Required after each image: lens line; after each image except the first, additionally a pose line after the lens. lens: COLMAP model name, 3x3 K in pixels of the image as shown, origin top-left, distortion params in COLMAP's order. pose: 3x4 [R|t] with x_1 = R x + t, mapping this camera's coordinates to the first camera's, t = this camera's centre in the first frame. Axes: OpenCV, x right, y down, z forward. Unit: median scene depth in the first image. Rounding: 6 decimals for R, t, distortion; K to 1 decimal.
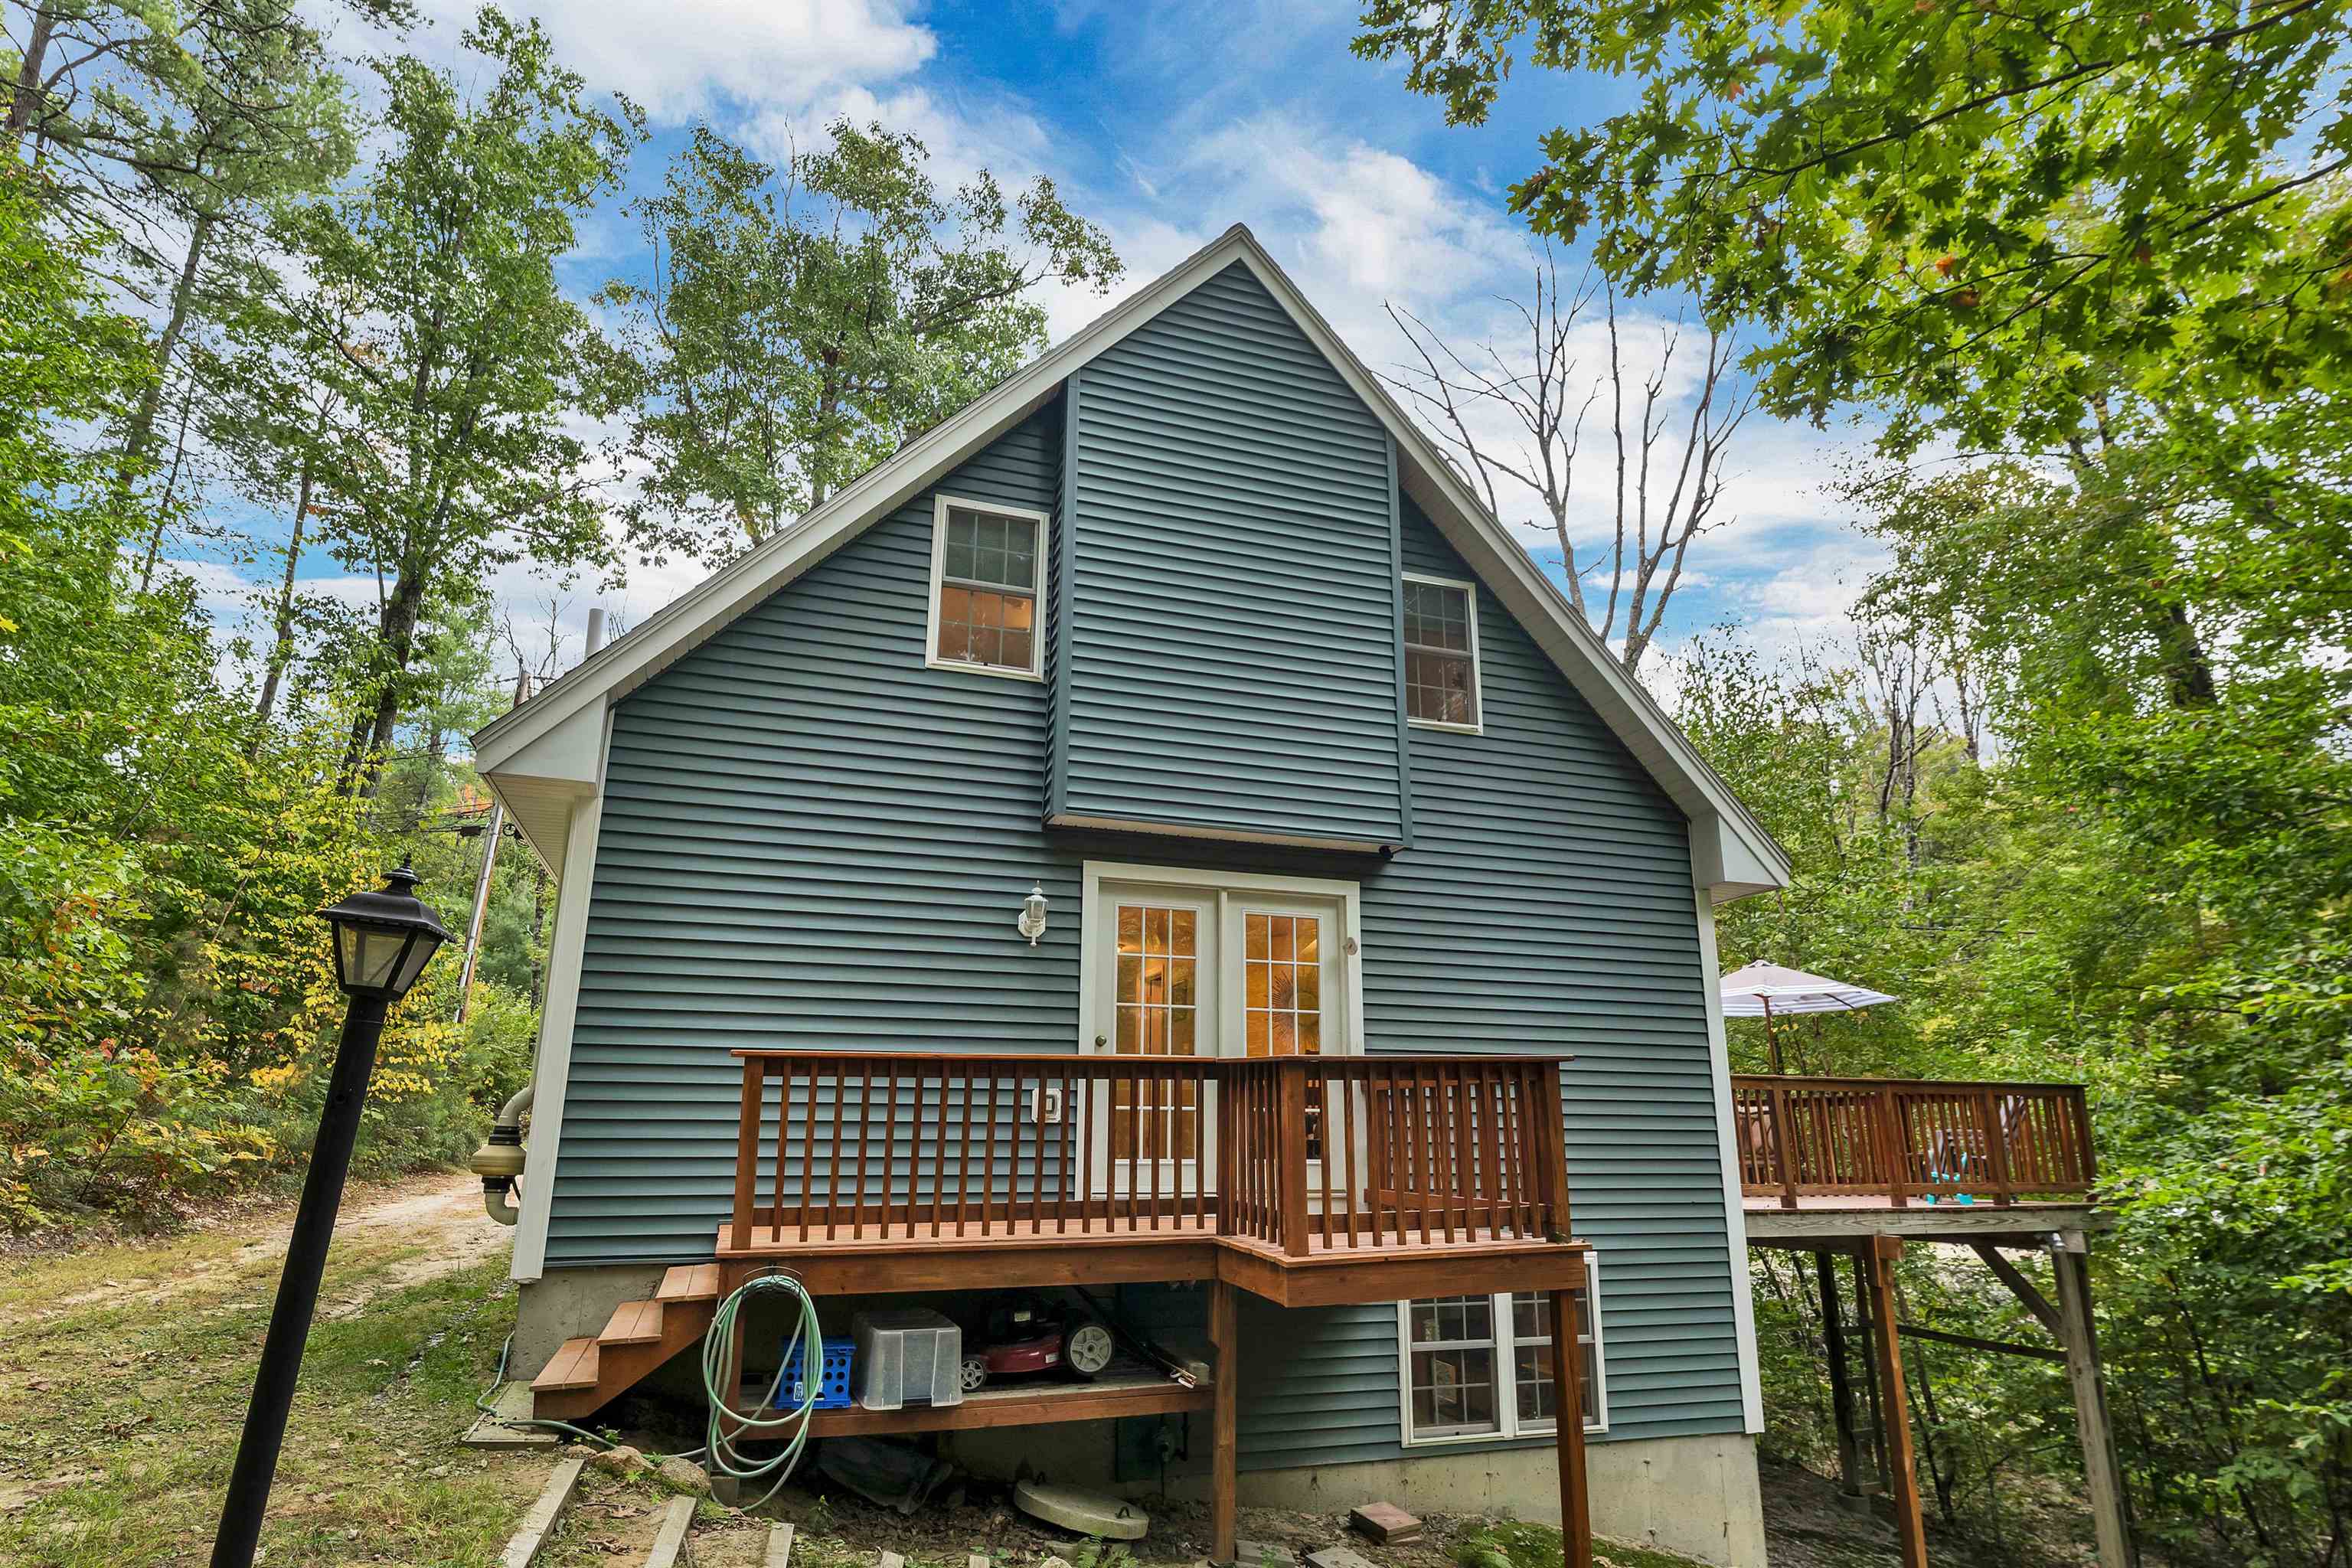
lens RADIAL K [[1232.8, 0, 1174.0], [0, 1232.8, 794.5], [0, 0, 1]] dist [0.002446, 0.000035]
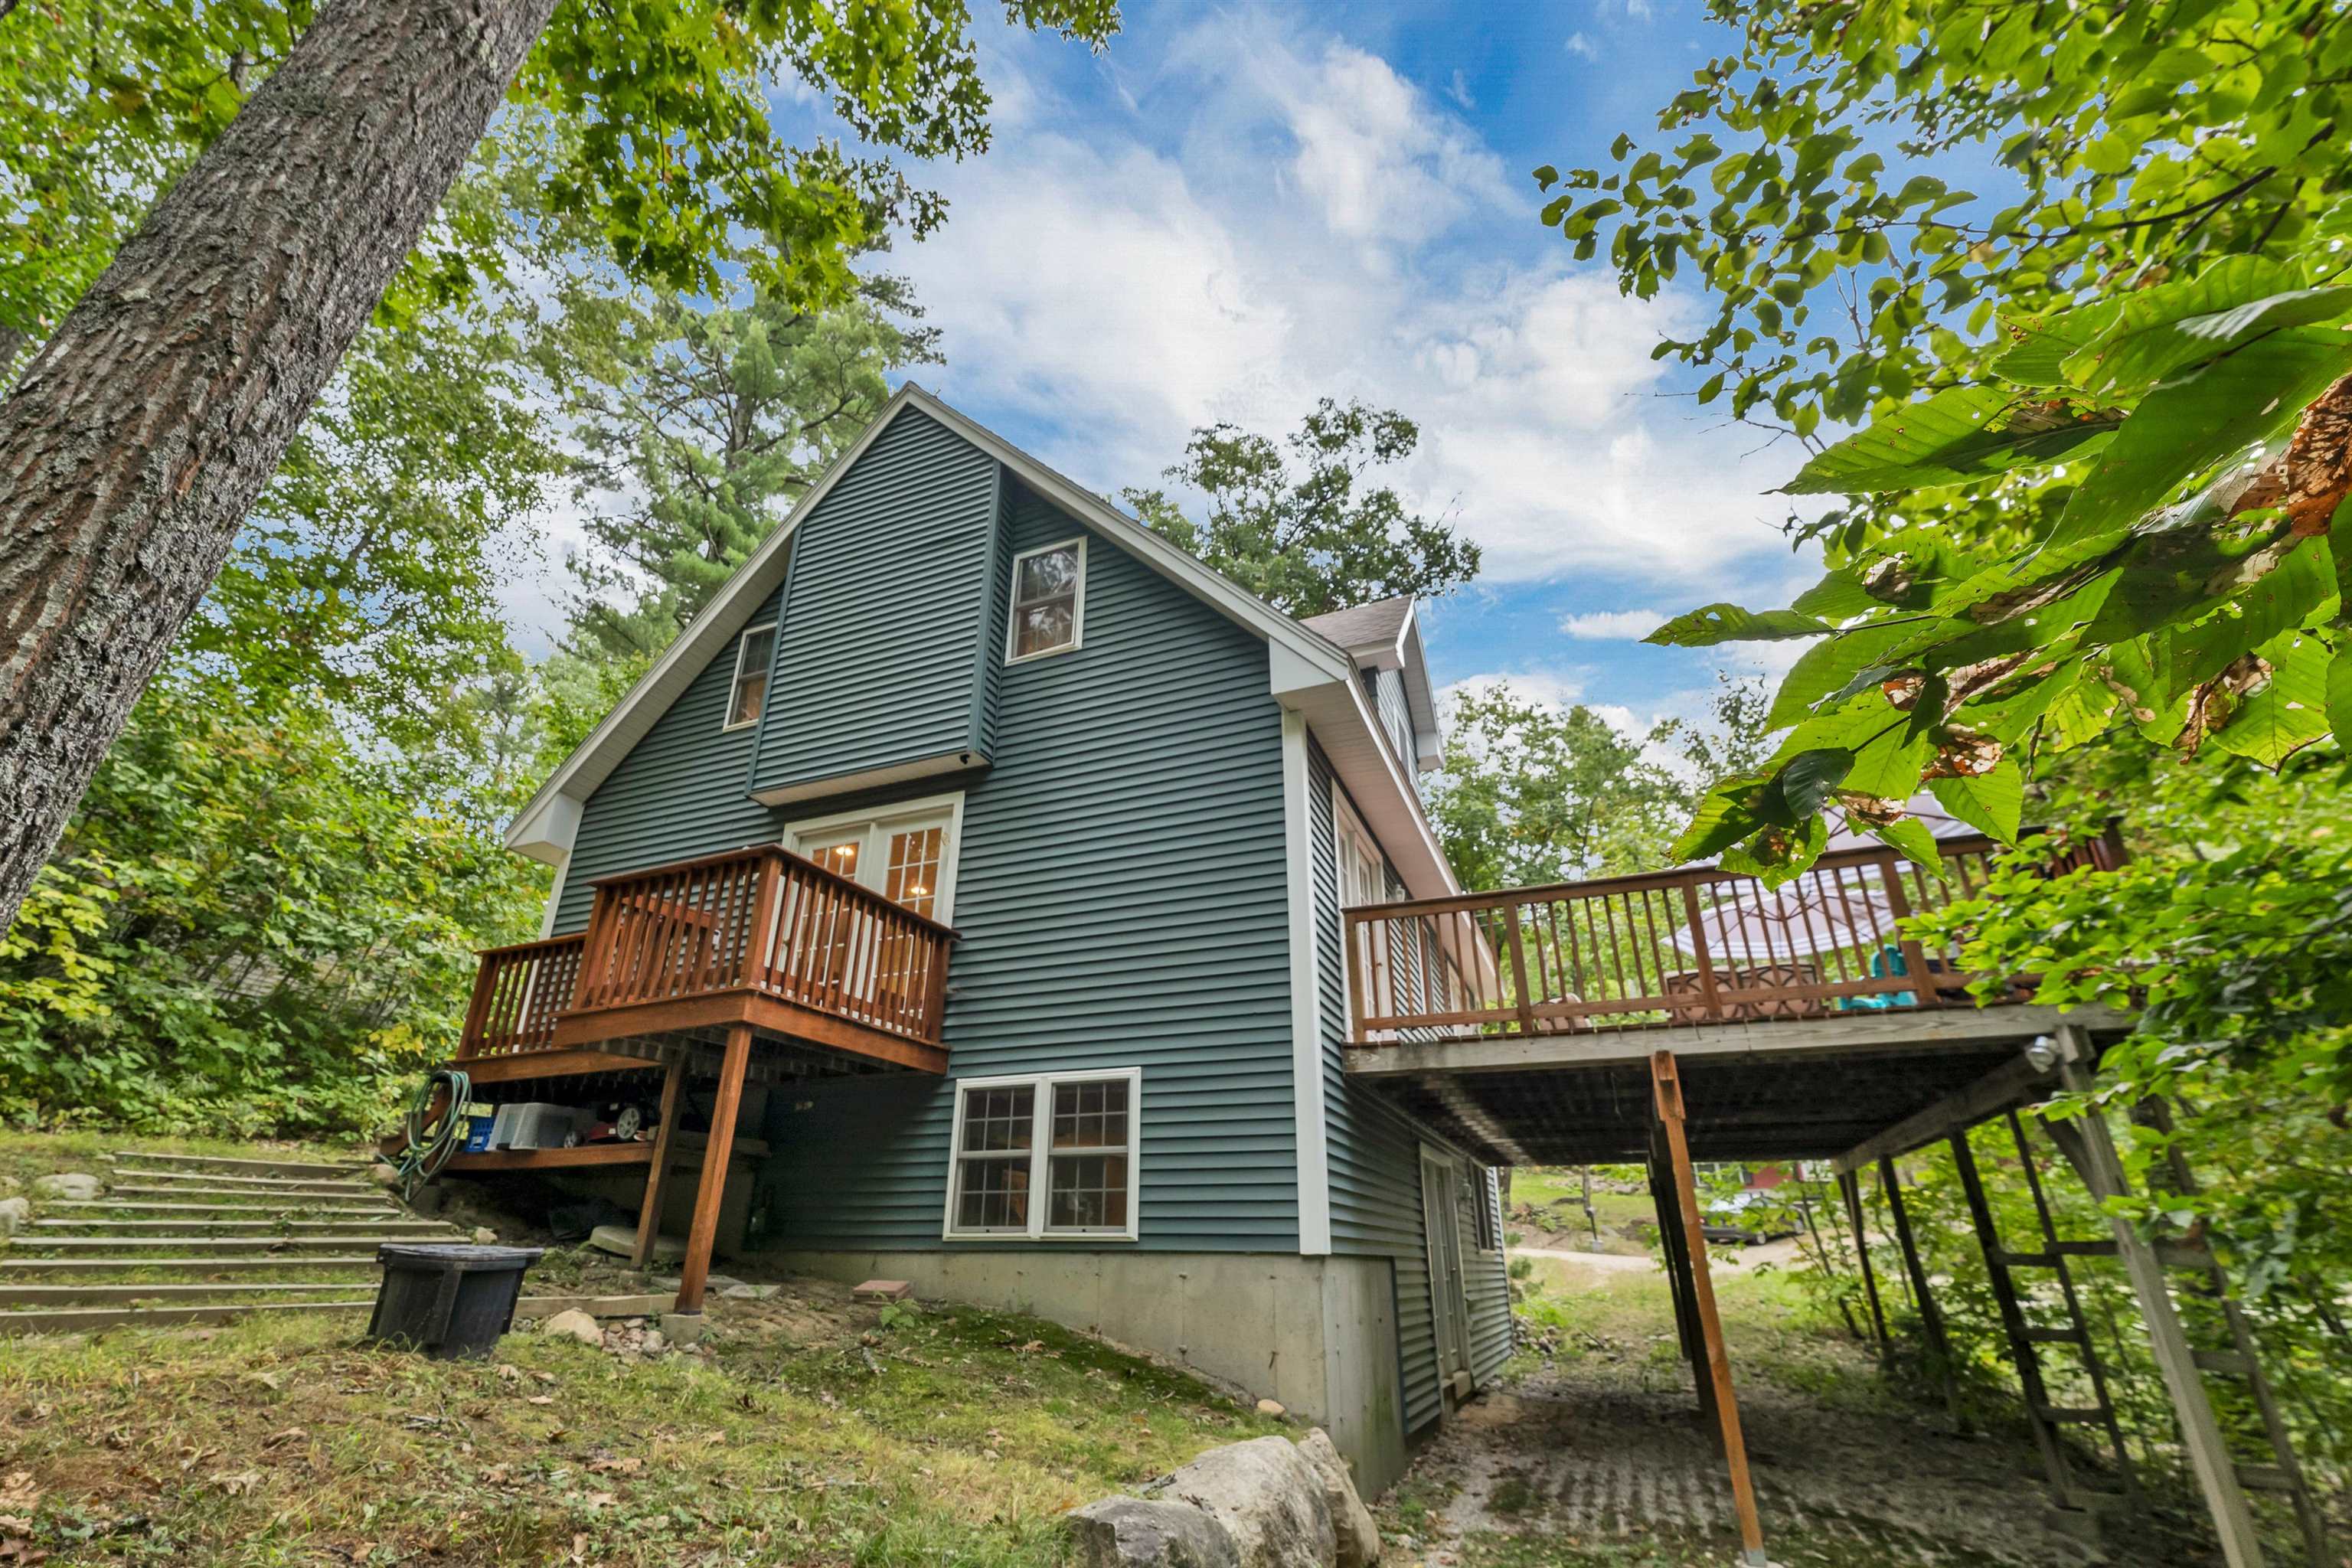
lens RADIAL K [[997.5, 0, 1174.2], [0, 997.5, 795.0], [0, 0, 1]] dist [0.000984, 0.000357]
pose [[0.748783, -0.278497, -0.601468, 0.954904], [0.178139, 0.958614, -0.222095, 0.351763], [0.638428, 0.059156, 0.767405, 0.375024]]
